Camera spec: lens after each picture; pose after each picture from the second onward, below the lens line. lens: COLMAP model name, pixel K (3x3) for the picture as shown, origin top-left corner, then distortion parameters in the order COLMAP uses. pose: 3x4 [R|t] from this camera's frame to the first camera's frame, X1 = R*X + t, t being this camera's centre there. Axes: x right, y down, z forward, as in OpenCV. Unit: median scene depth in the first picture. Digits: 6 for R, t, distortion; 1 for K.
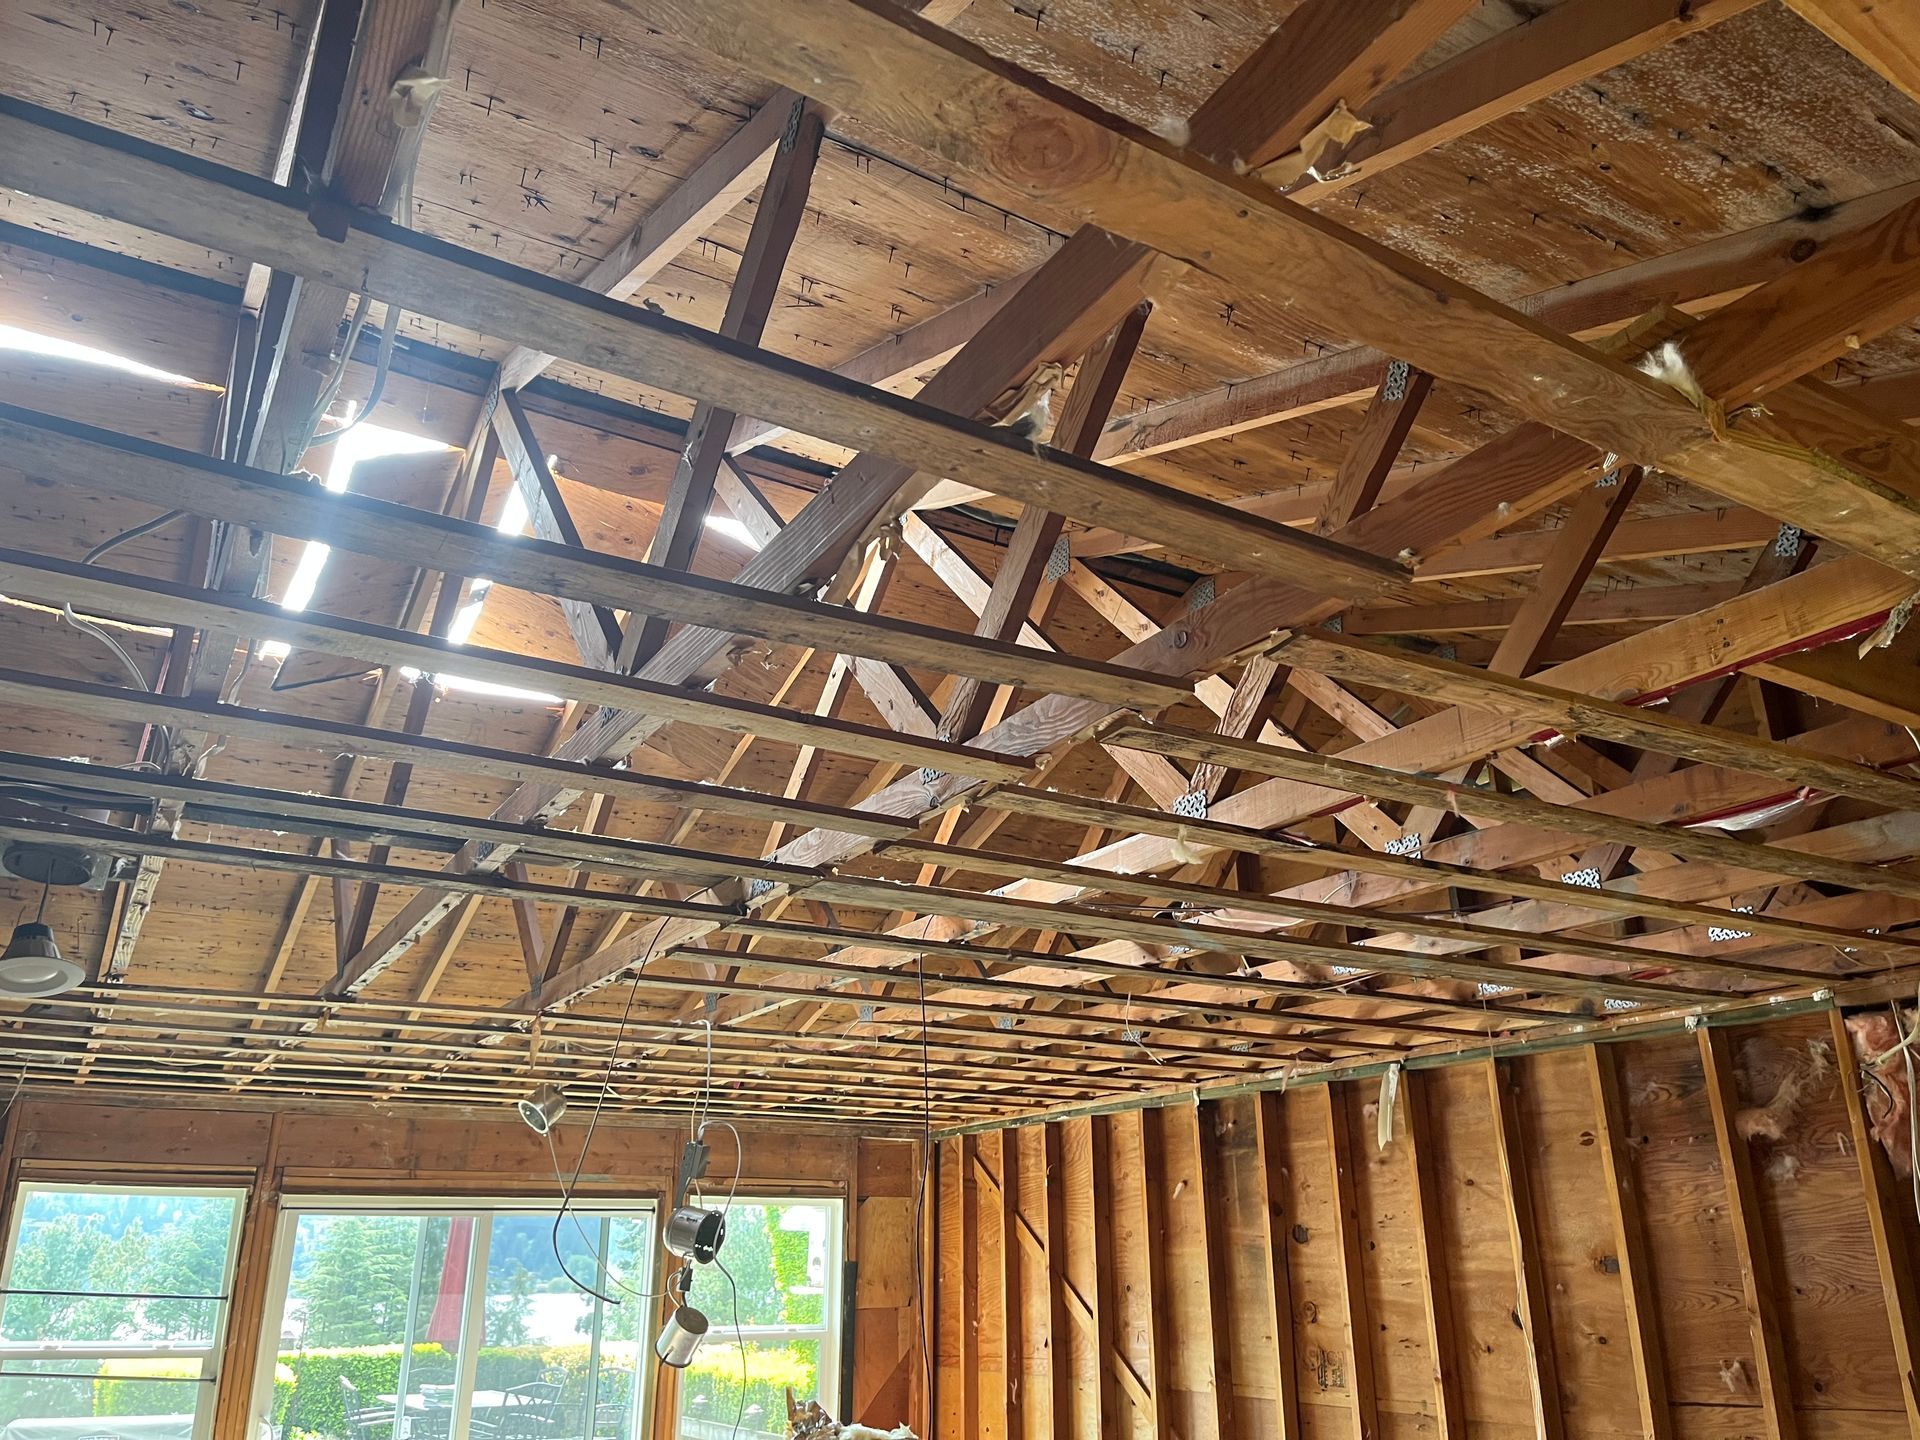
lens RADIAL K [[1448.2, 0, 954.4], [0, 1448.2, 730.5], [0, 0, 1]] dist [0.061366, -0.084084]
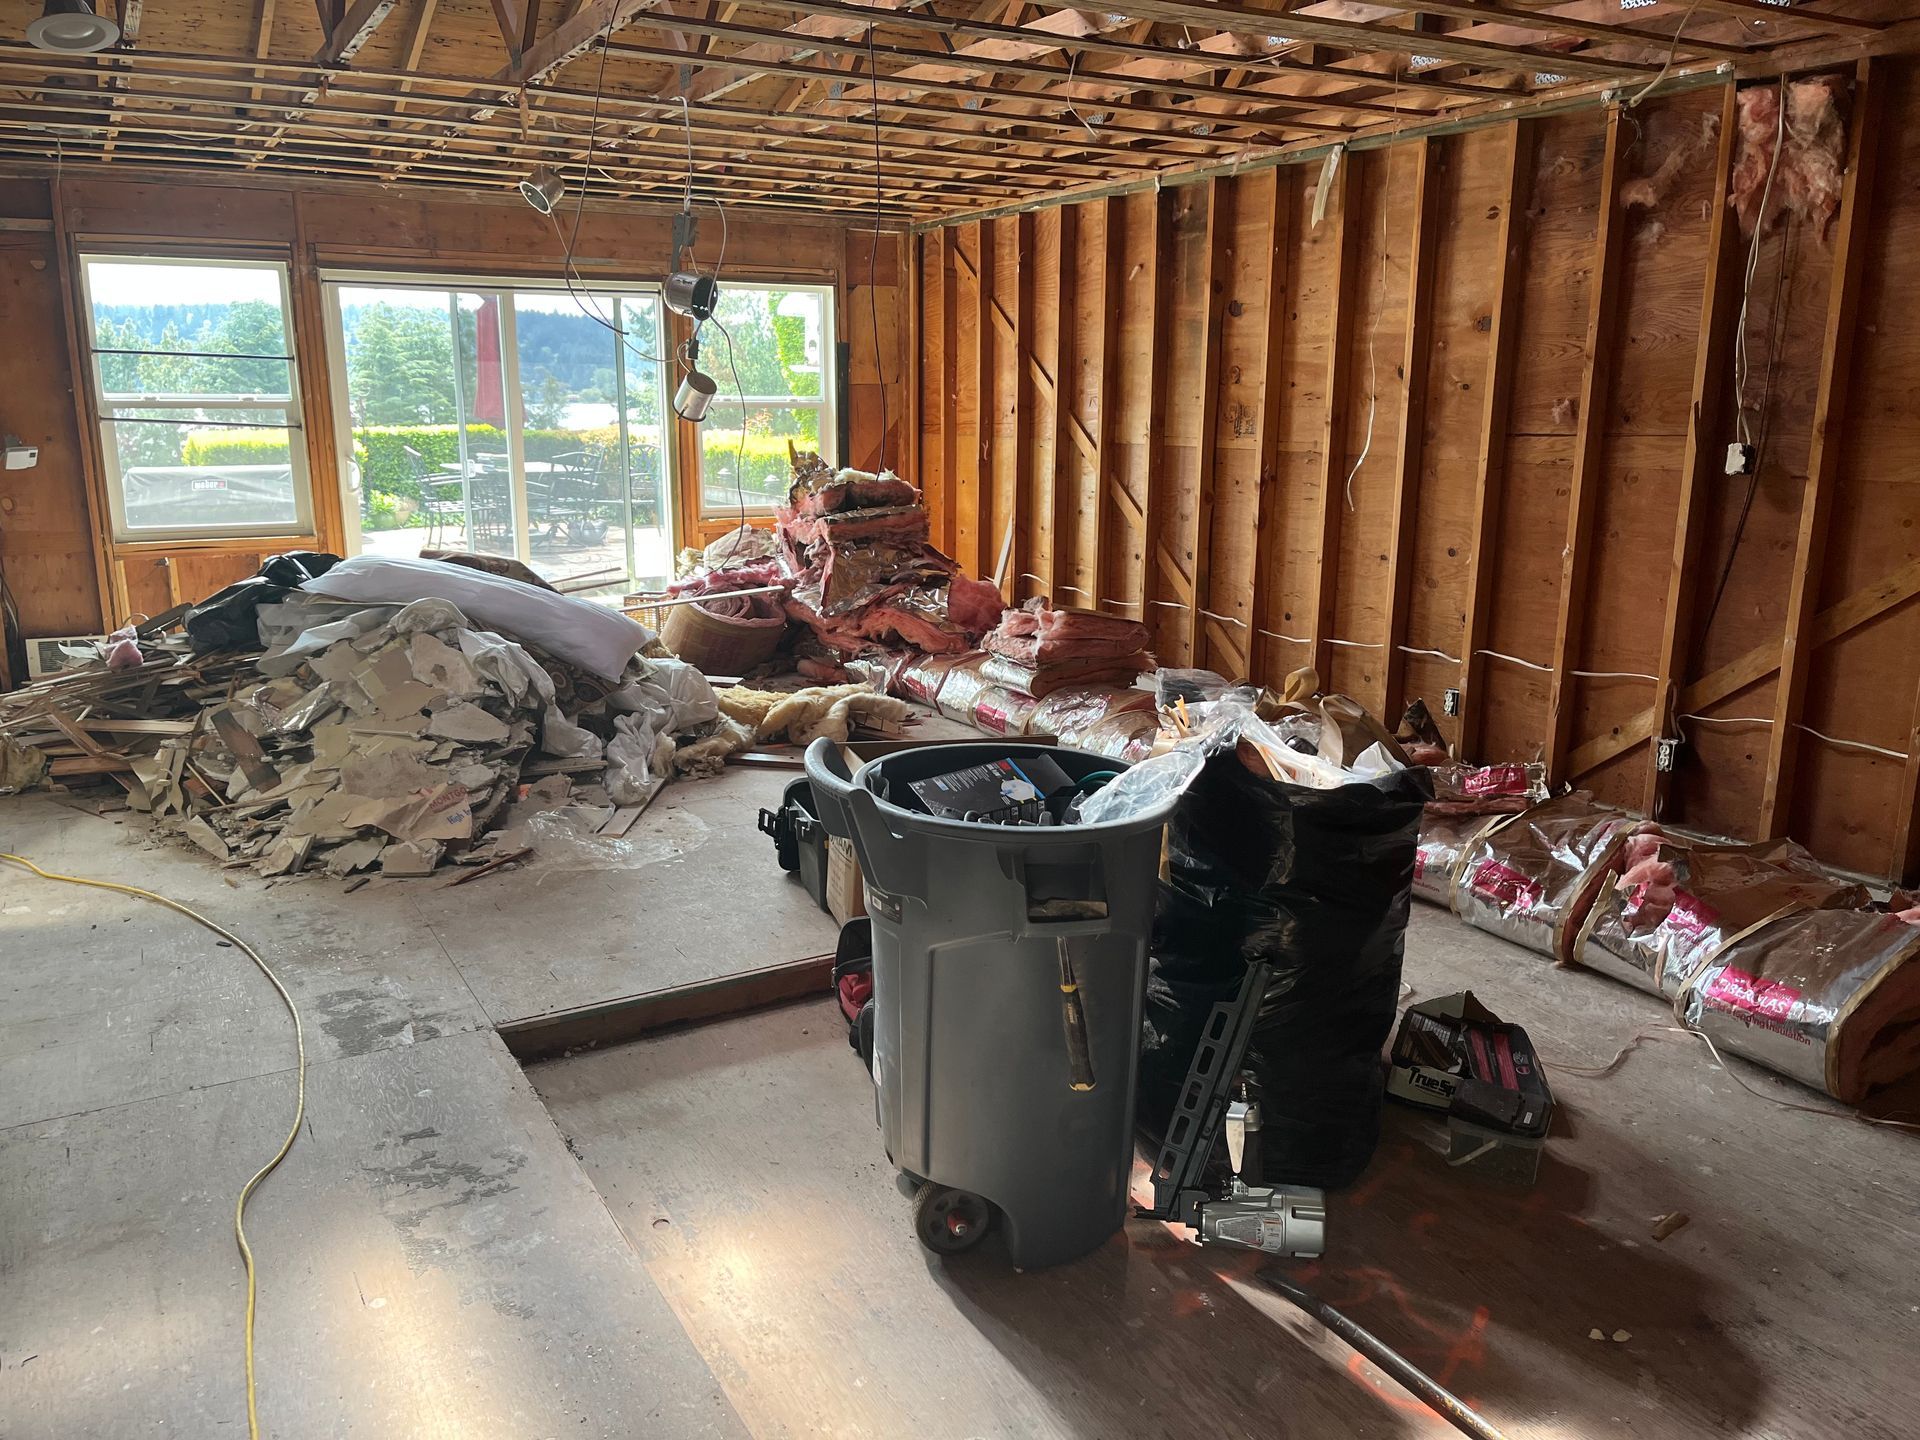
lens RADIAL K [[1448.2, 0, 952.0], [0, 1448.2, 730.7], [0, 0, 1]] dist [0.061366, -0.084084]
pose [[0.999935, 0.007567, -0.008558, 0.033351], [-0.001571, 0.833146, 0.553051, -0.003461], [0.011315, -0.553001, 0.833103, -0.120078]]
